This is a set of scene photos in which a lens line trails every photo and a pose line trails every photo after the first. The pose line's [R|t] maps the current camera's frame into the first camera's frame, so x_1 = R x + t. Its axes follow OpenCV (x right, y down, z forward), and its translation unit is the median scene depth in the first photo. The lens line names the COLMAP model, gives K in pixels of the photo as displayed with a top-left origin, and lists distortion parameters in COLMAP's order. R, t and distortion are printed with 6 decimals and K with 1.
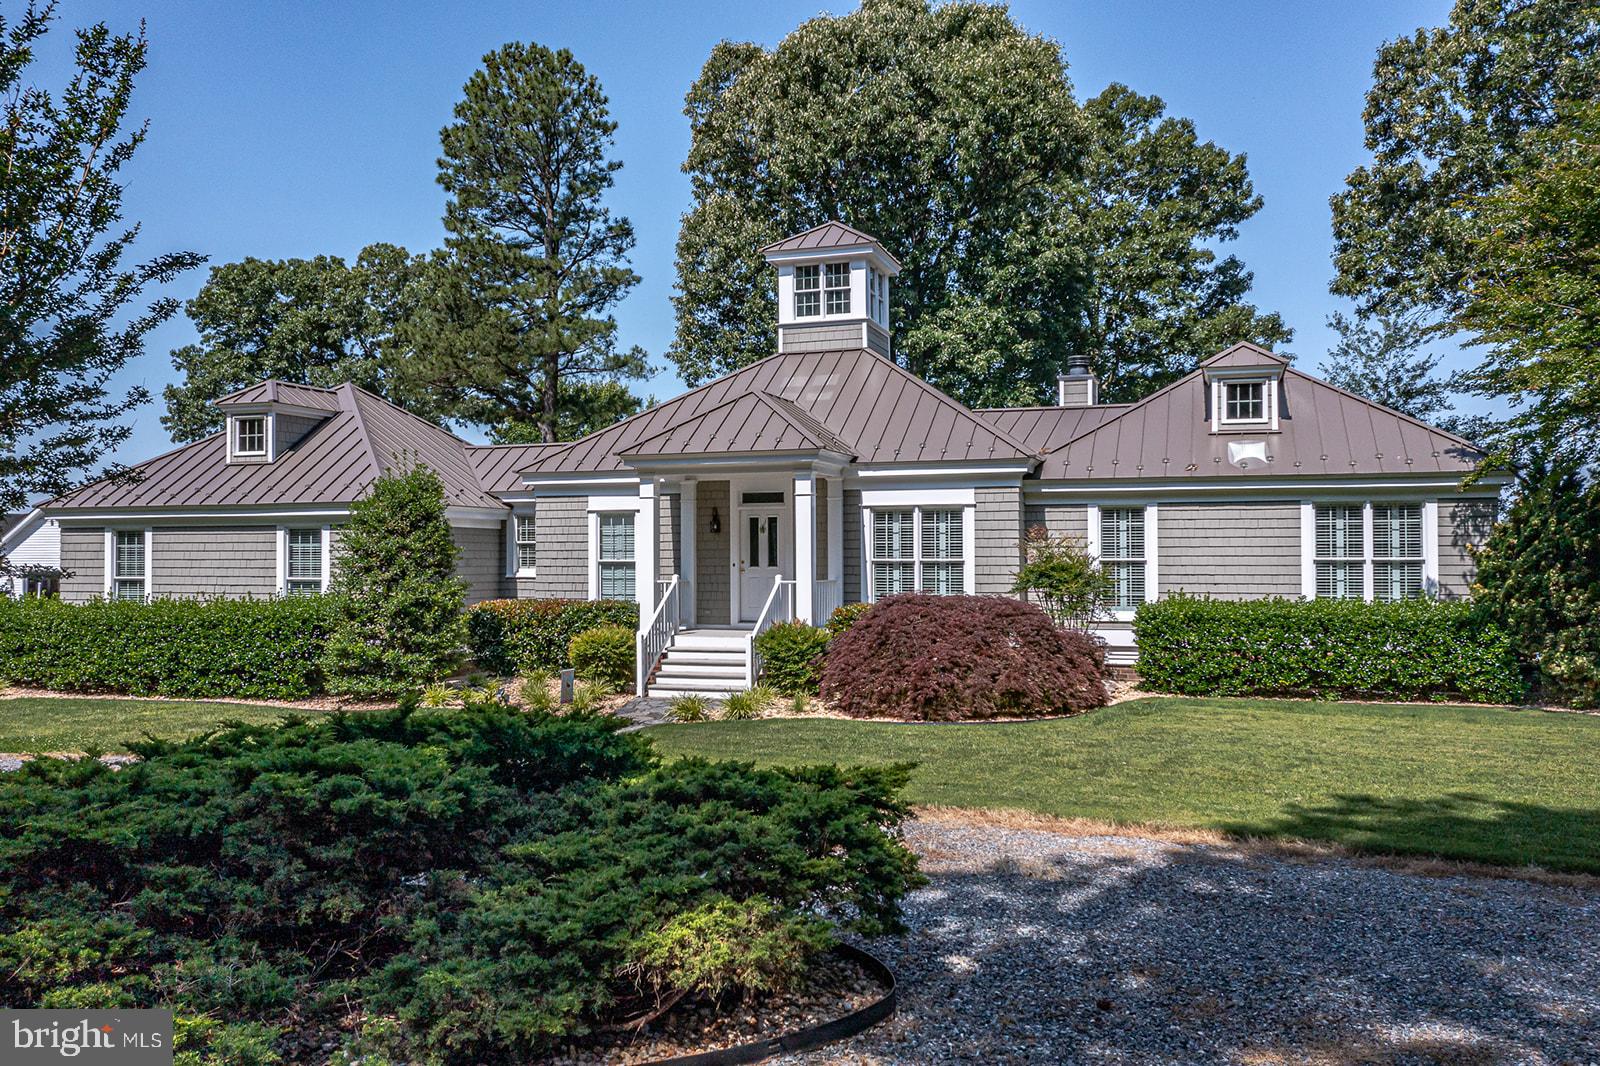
lens RADIAL K [[1266.9, 0, 800.0], [0, 1266.9, 533.0], [0, 0, 1]] dist [-0.019811, 0.008711]
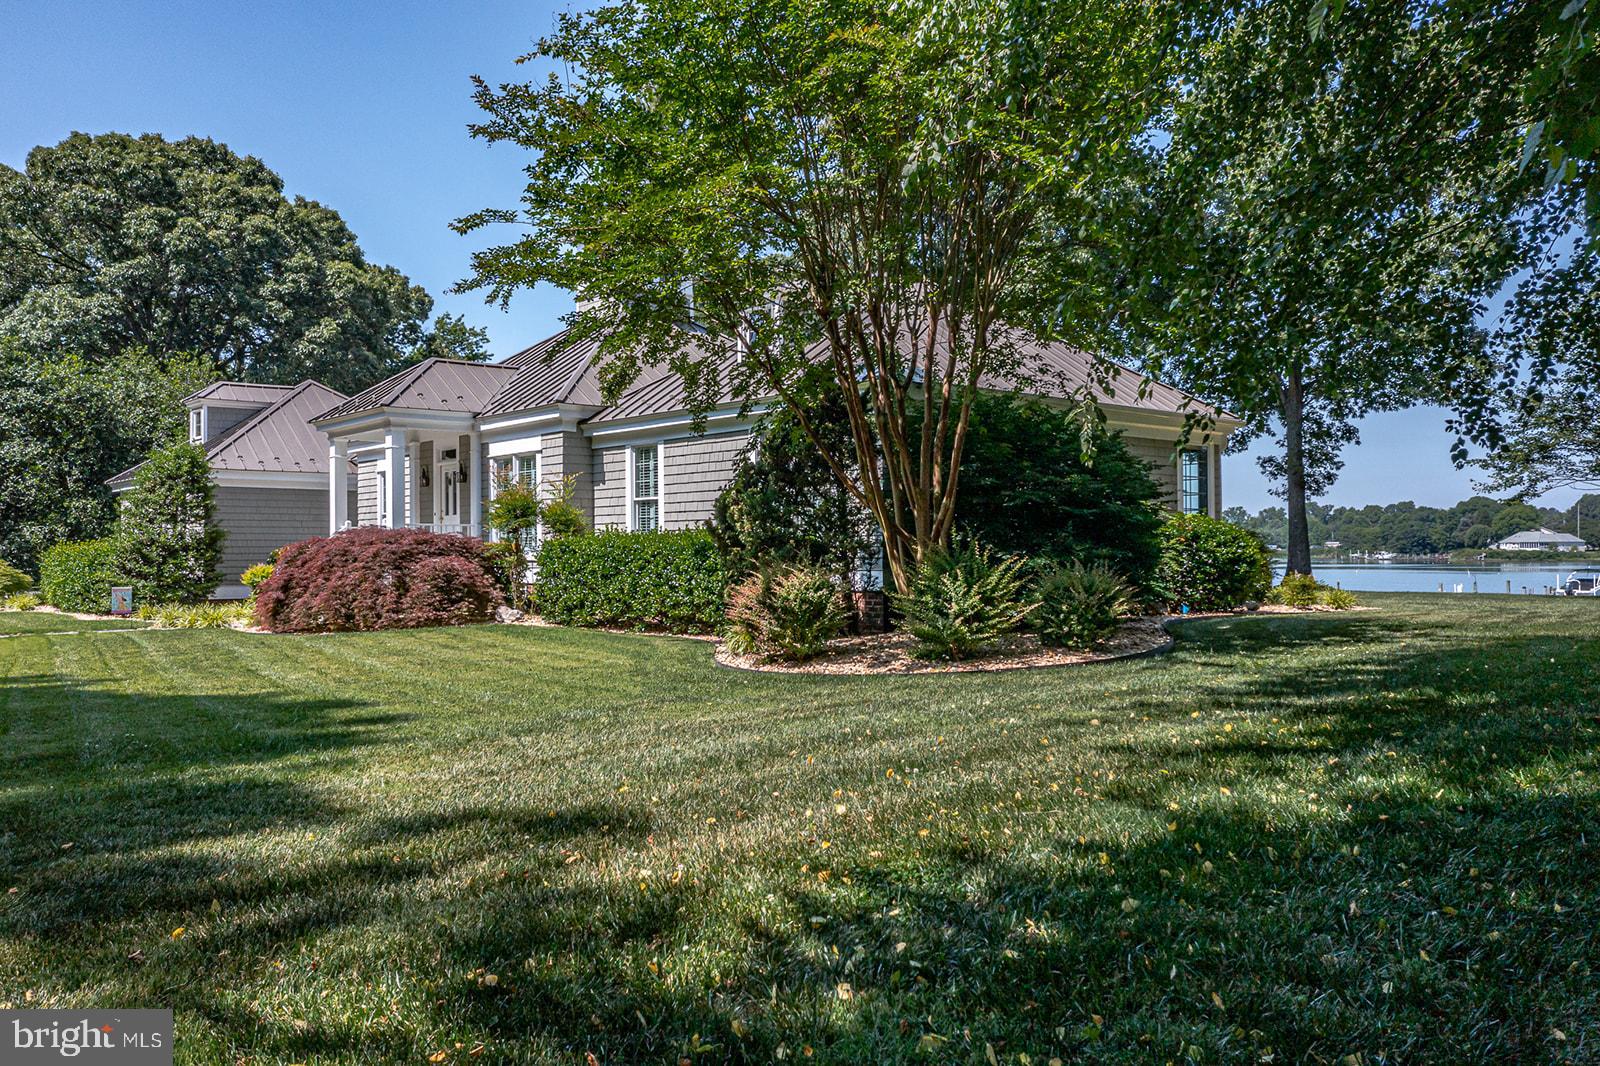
lens RADIAL K [[1266.9, 0, 800.0], [0, 1266.9, 533.0], [0, 0, 1]] dist [-0.019811, 0.008711]
pose [[0.864269, -0.010822, -0.502913, 0.793610], [0.013511, 0.999907, 0.001703, 0.044195], [0.502848, -0.008267, 0.864335, 0.173668]]
